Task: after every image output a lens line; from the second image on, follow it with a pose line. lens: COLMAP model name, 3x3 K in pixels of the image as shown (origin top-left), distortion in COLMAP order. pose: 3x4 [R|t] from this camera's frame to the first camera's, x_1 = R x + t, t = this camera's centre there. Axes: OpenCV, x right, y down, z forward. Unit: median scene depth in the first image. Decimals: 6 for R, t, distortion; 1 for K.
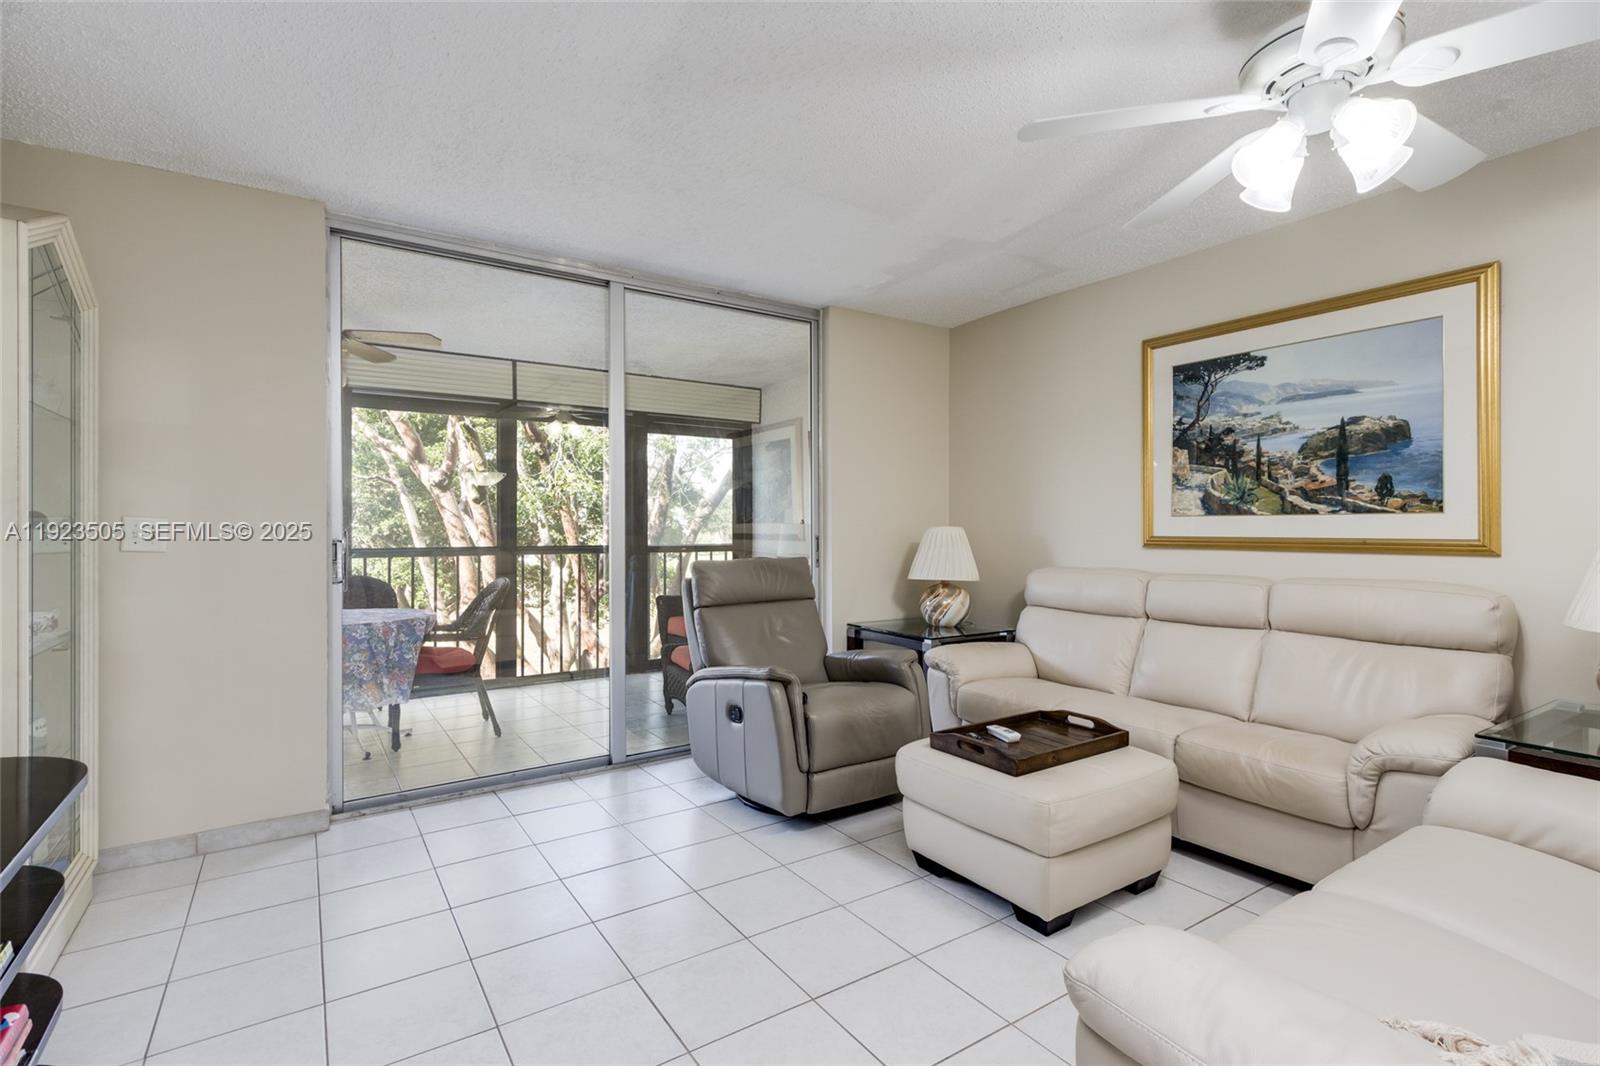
lens RADIAL K [[749.3, 0, 805.5], [0, 749.3, 529.7], [0, 0, 1]] dist [0.004825, -0.000424]
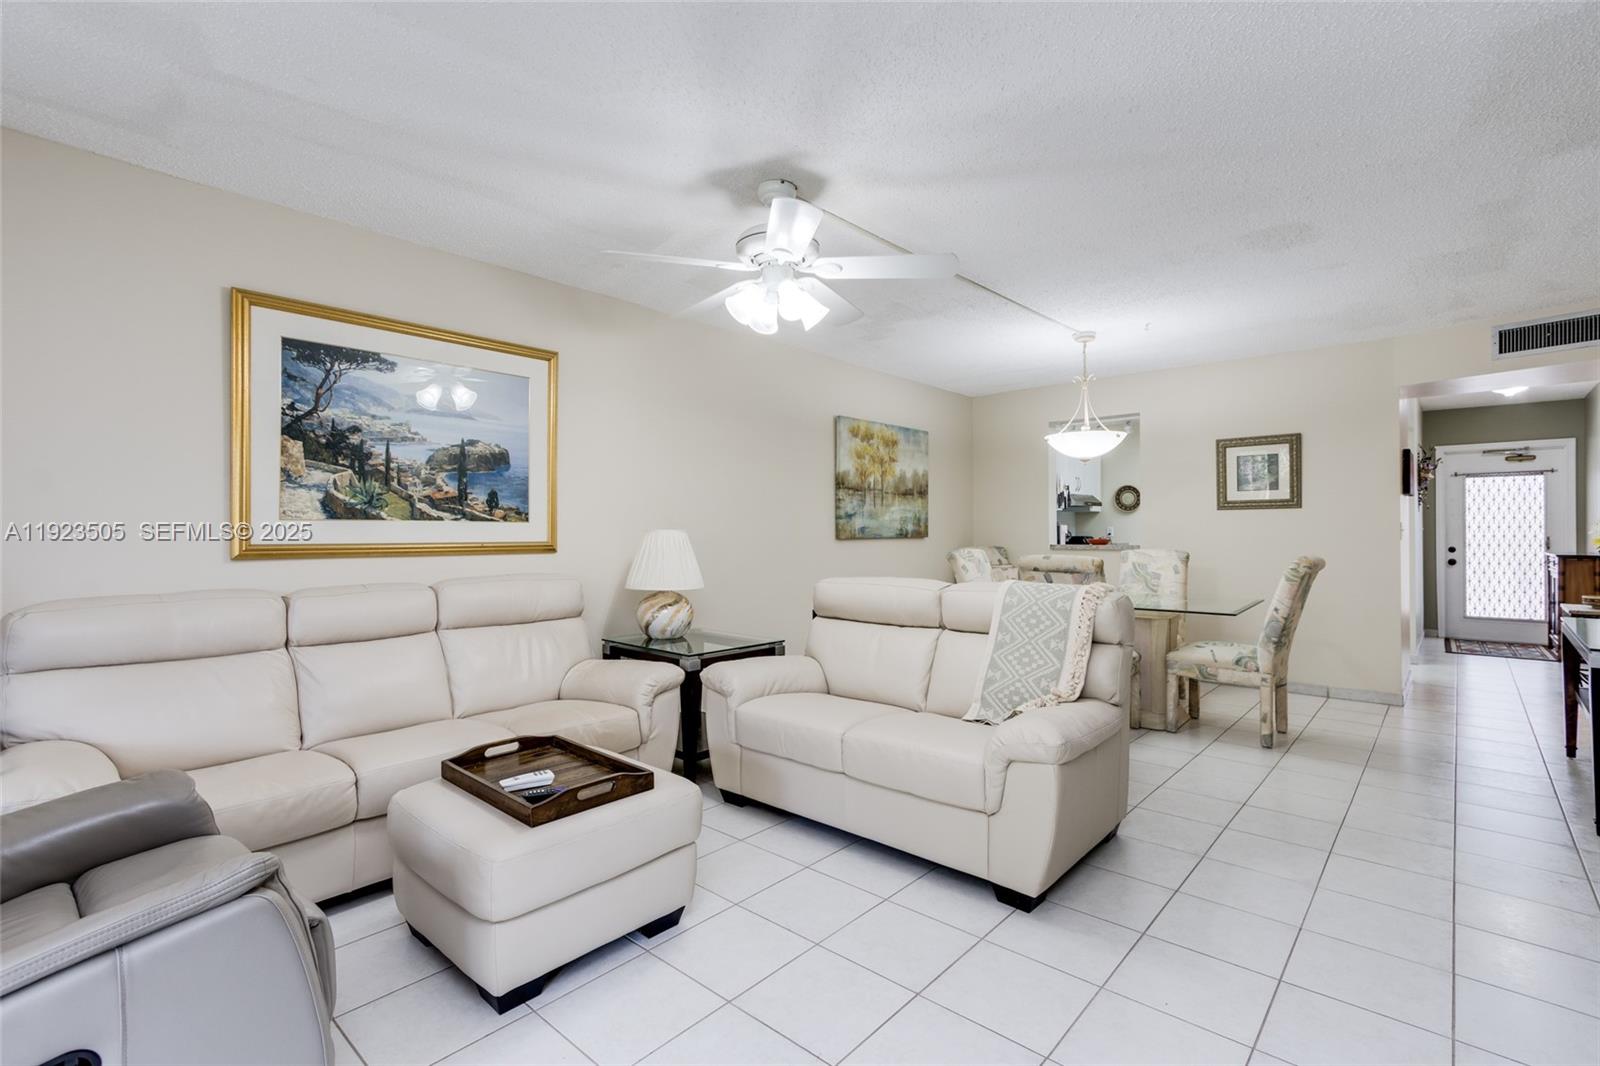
lens RADIAL K [[728.2, 0, 802.7], [0, 728.2, 529.7], [0, 0, 1]] dist [-0.000355, 0.000204]
pose [[-0.246177, 0.007195, 0.969198, -0.437292], [0.006010, 0.999965, -0.005897, 0.001230], [-0.969206, 0.004373, -0.246211, 0.671468]]
